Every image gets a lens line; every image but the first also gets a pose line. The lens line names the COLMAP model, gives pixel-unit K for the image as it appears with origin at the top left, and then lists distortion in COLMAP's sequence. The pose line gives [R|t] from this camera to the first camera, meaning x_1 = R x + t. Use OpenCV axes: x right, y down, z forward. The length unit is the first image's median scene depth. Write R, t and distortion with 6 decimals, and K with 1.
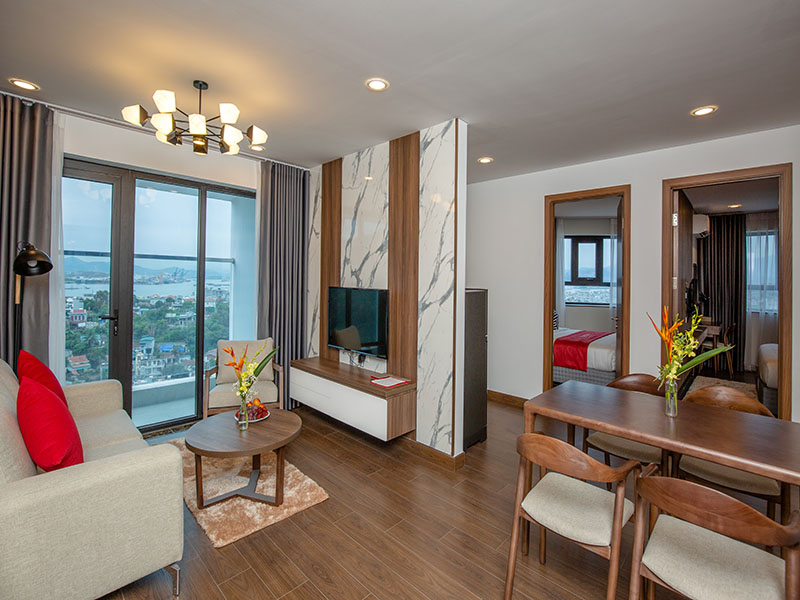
lens RADIAL K [[368.3, 0, 401.6], [0, 368.3, 276.6], [0, 0, 1]] dist [-0.000005, -0.000012]
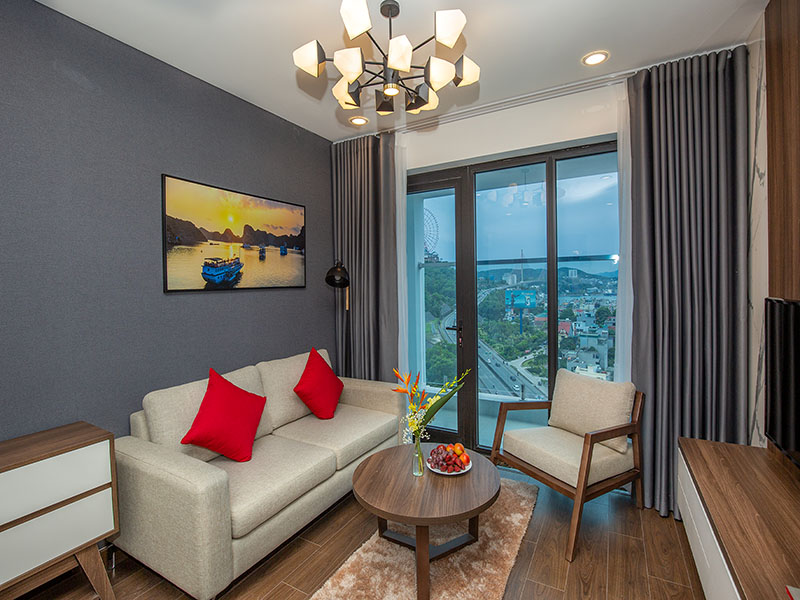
lens RADIAL K [[372.3, 0, 400.0], [0, 372.3, 300.0], [0, 0, 1]] dist [-0.000734, -0.000466]
pose [[0.245334, 0.010076, -0.969386, 0.112444], [0.028367, 0.999443, 0.017568, 0.012776], [0.969023, -0.031809, 0.244912, 0.554879]]
